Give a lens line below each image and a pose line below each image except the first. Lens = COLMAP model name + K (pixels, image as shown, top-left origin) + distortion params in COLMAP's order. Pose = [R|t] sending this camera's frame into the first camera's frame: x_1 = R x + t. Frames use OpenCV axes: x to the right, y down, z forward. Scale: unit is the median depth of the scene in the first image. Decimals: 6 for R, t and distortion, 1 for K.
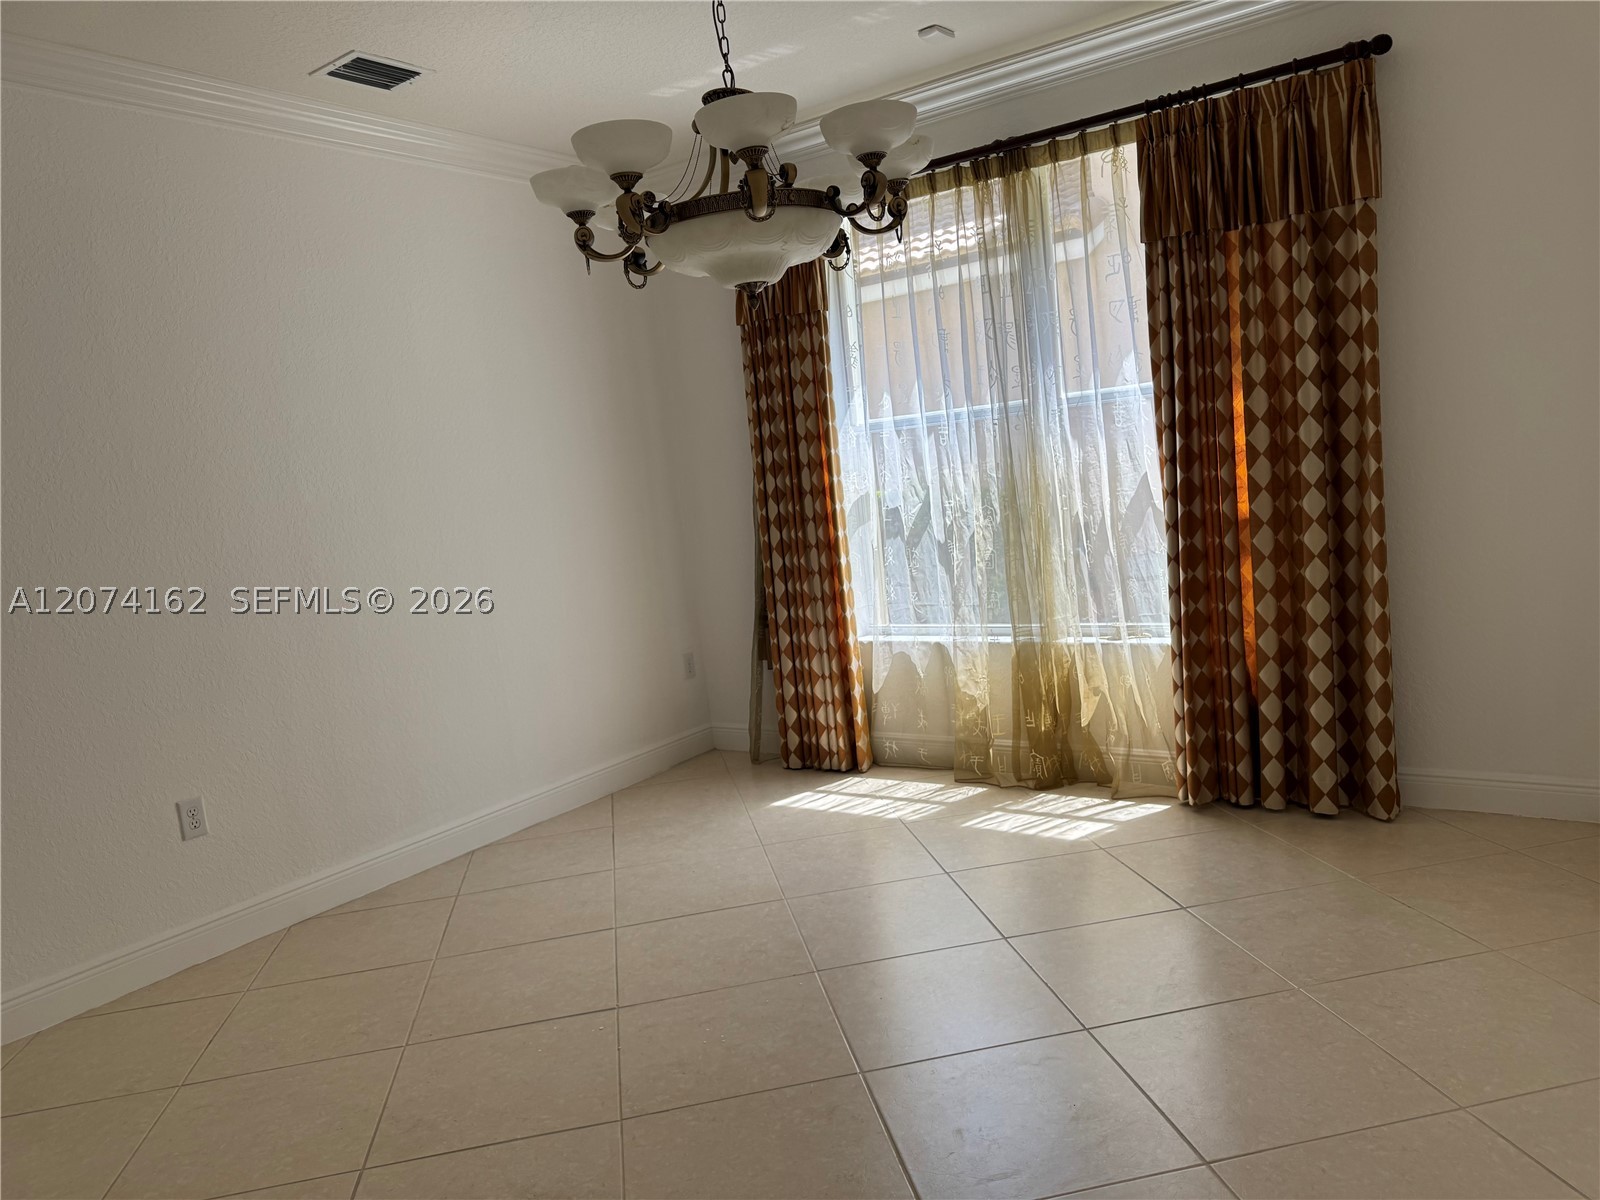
lens RADIAL K [[1121.5, 0, 801.0], [0, 1121.5, 603.3], [0, 0, 1]] dist [0.016474, -0.017313]
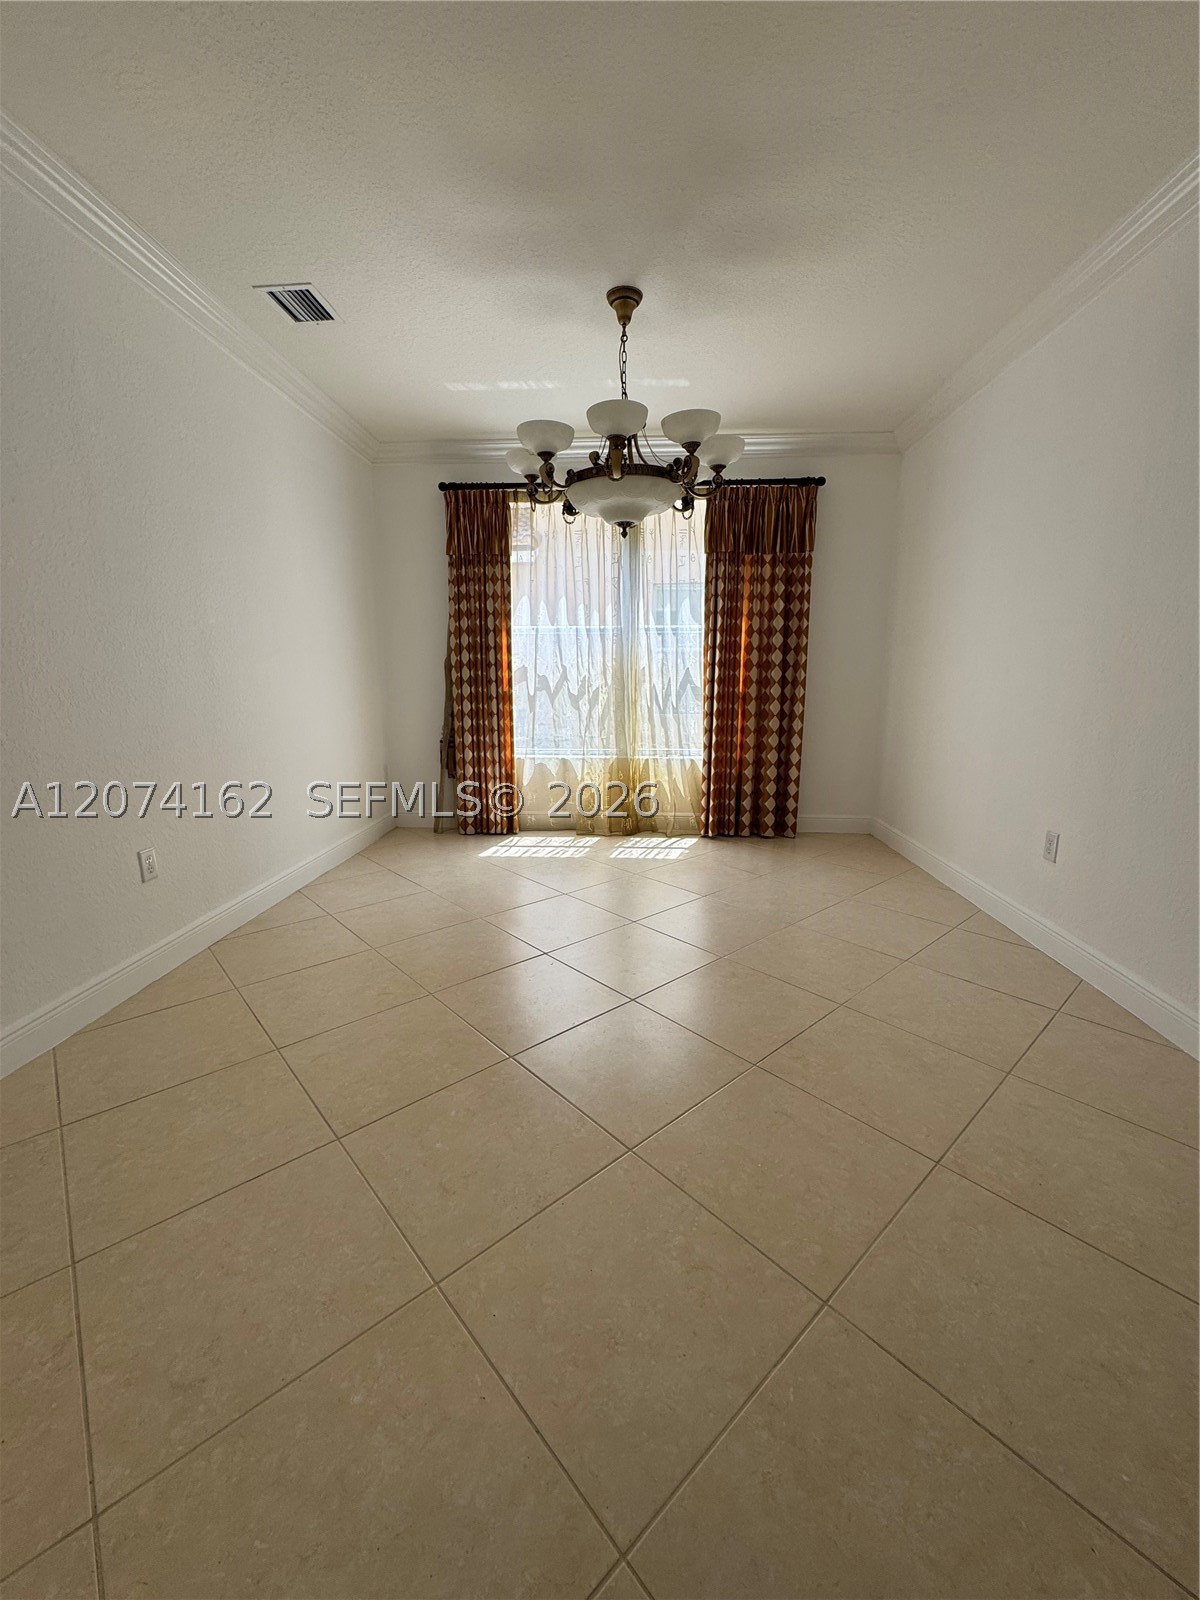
lens RADIAL K [[647.9, 0, 598.8], [0, 647.9, 804.1], [0, 0, 1]] dist [-0.011642, 0.001743]
pose [[0.839429, -0.005232, 0.543445, -0.456911], [-0.019726, 0.999001, 0.040088, 0.077215], [-0.543112, -0.044371, 0.838487, 0.127747]]
